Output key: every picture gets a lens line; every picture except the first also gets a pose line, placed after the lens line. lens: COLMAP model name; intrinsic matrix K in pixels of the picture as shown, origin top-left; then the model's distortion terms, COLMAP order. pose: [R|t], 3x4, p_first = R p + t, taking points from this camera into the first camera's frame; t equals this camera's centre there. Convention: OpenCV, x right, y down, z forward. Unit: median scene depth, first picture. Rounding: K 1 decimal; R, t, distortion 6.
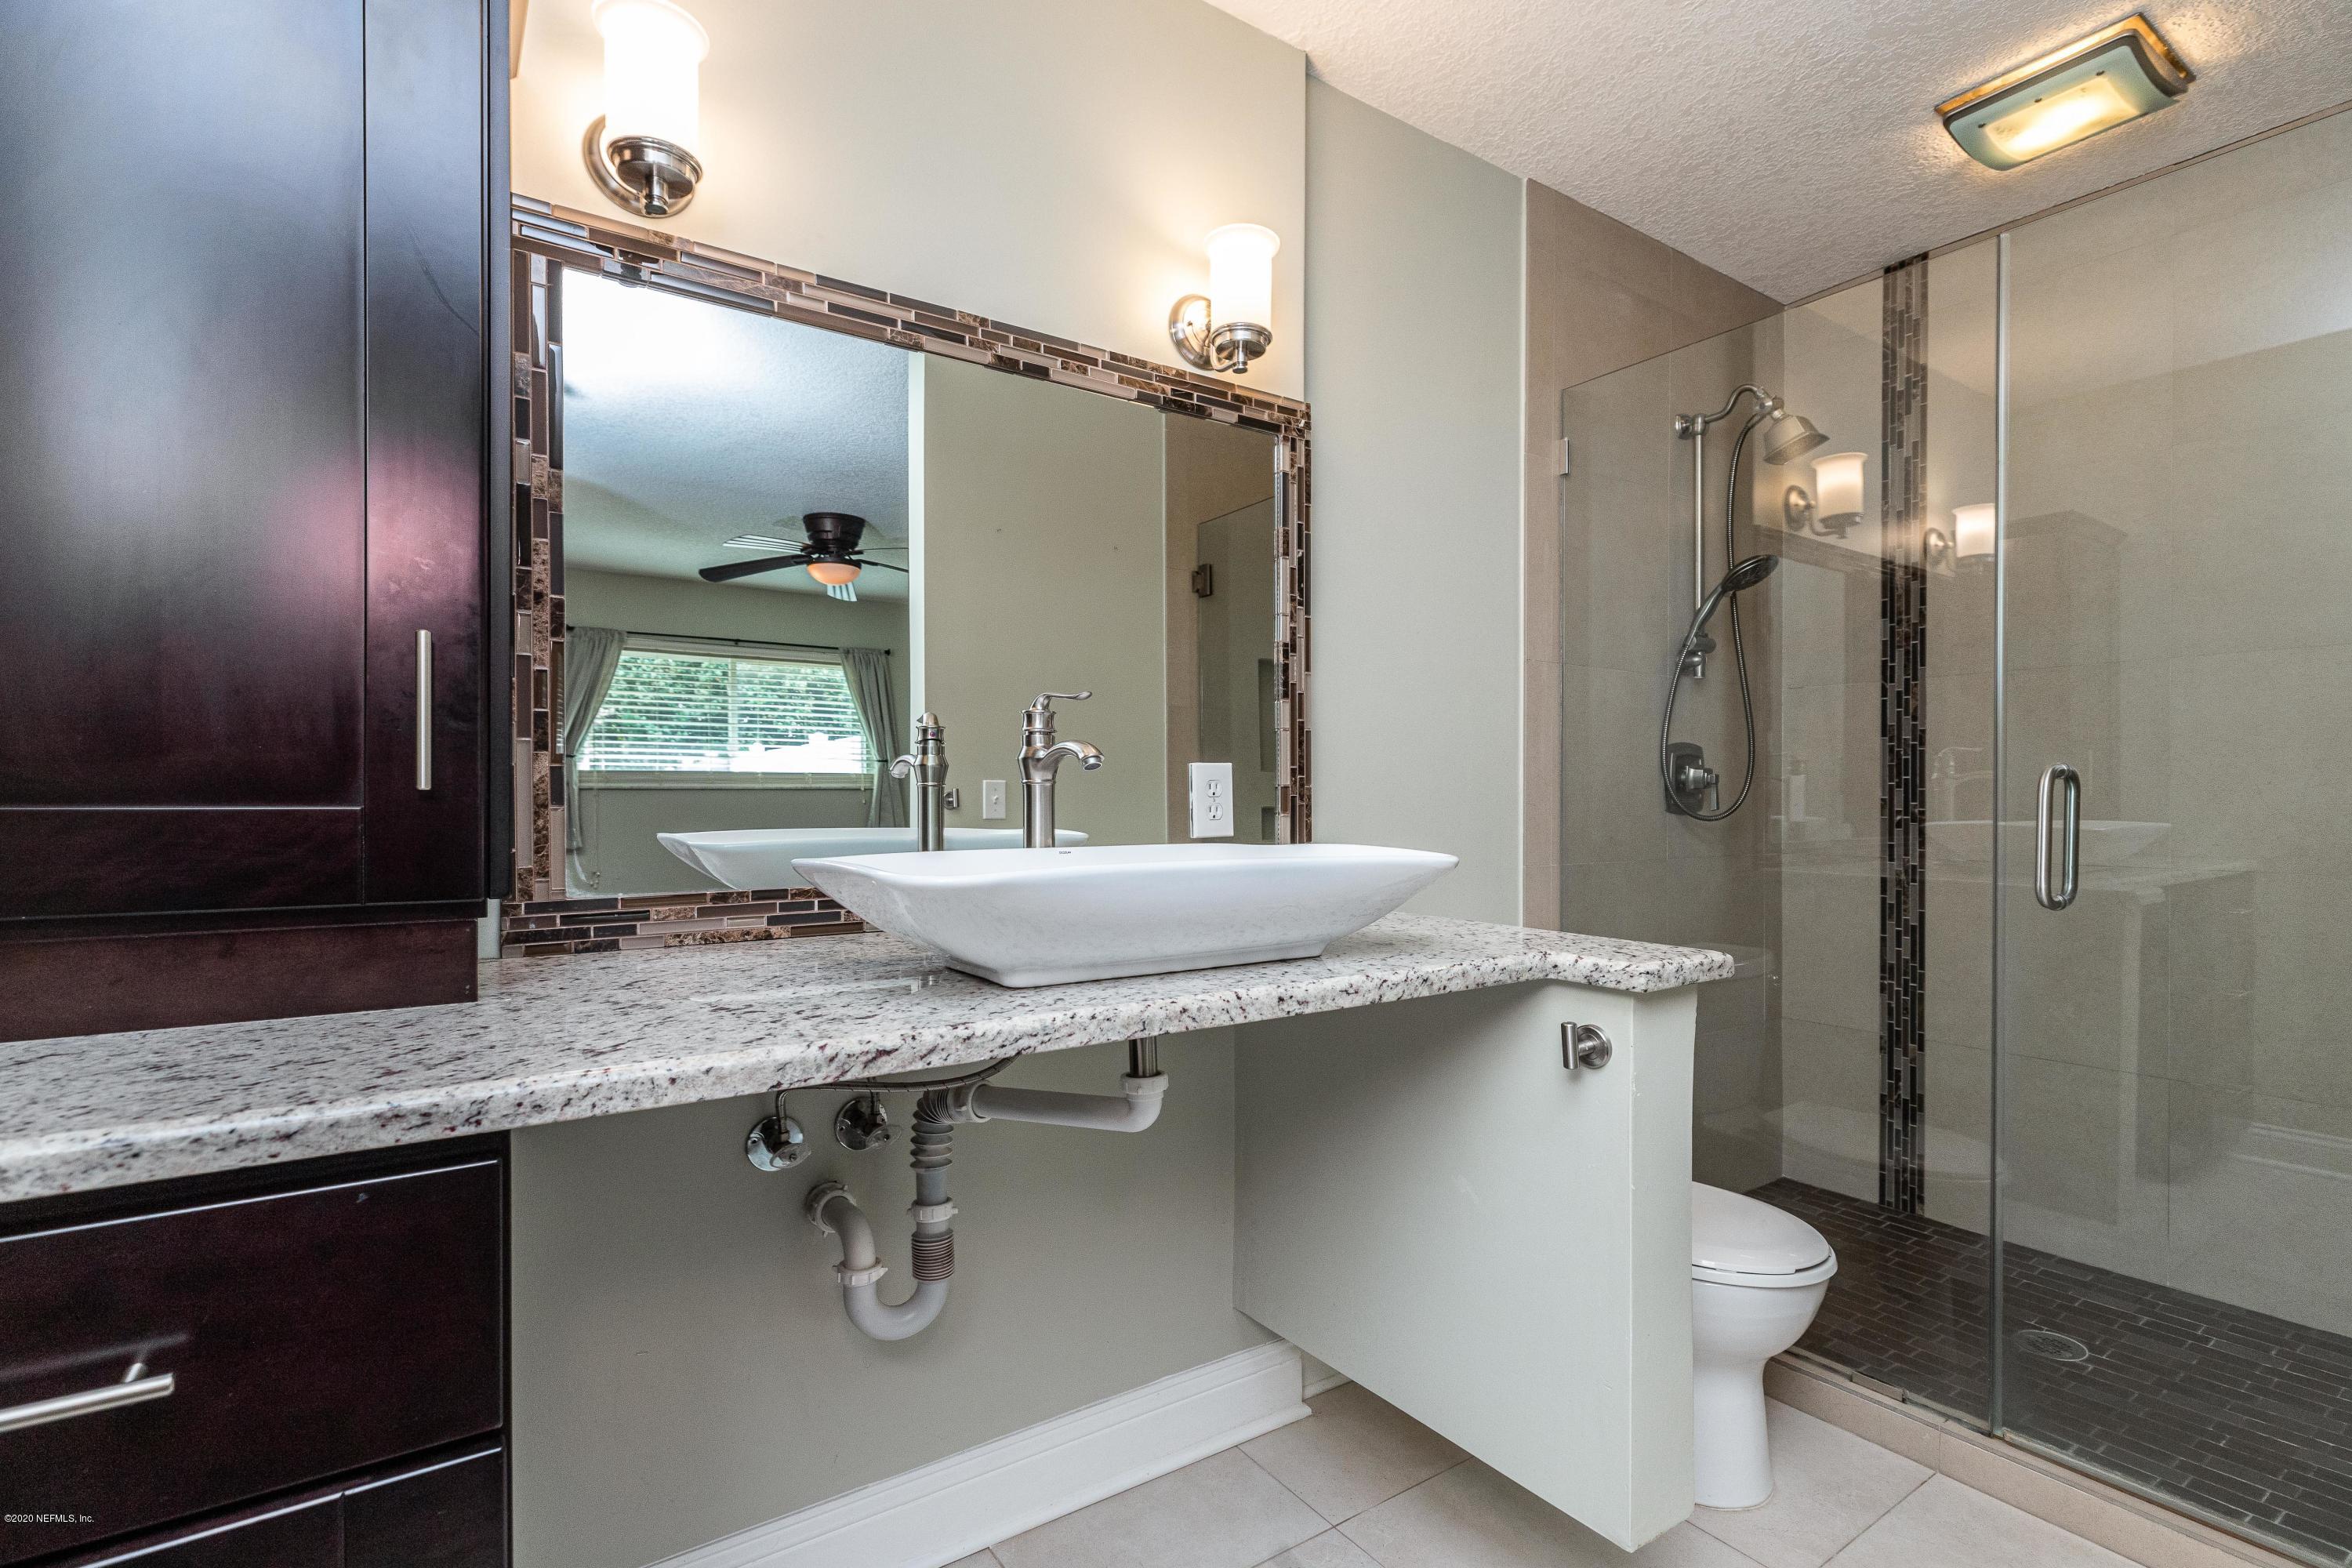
lens RADIAL K [[1053.8, 0, 1167.3], [0, 1053.8, 793.4], [0, 0, 1]] dist [0.003379, -0.000557]
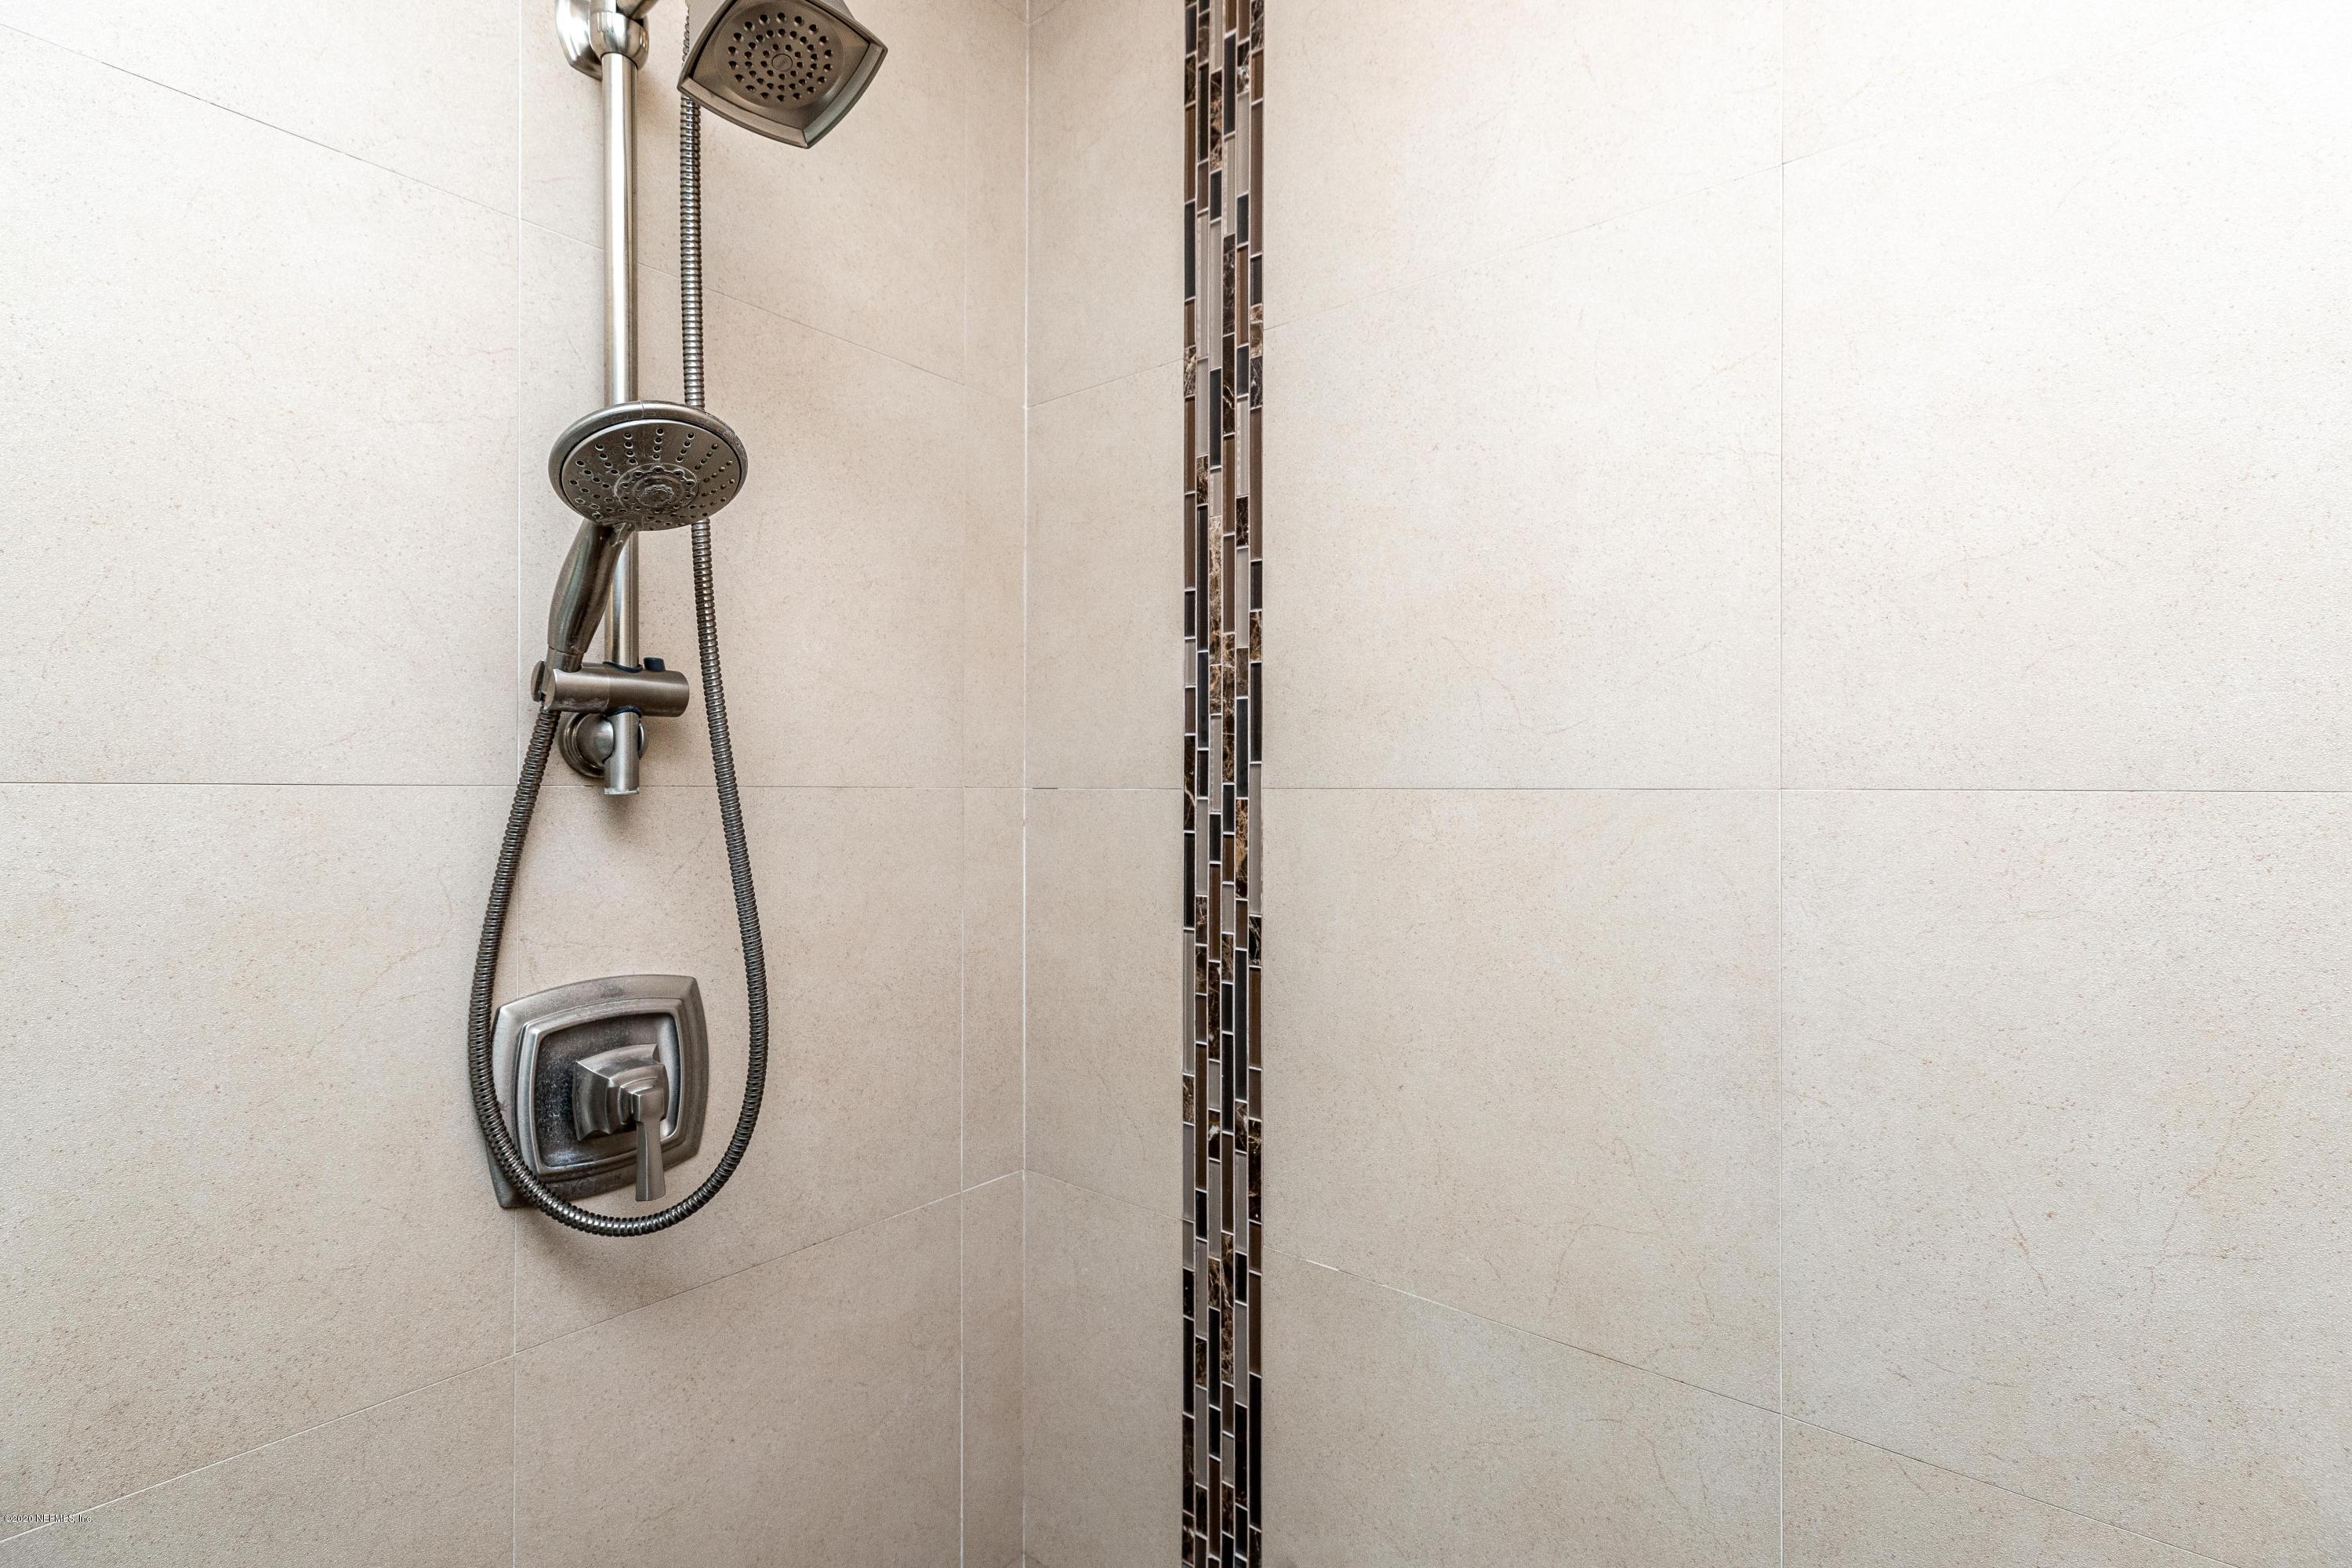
lens RADIAL K [[1053.8, 0, 1180.2], [0, 1053.8, 788.4], [0, 0, 1]] dist [0.003379, -0.000557]
pose [[0.960301, -0.000726, 0.278966, 0.568807], [0.001402, 0.999997, -0.002225, -0.106908], [-0.278963, 0.002528, 0.960298, 0.617188]]
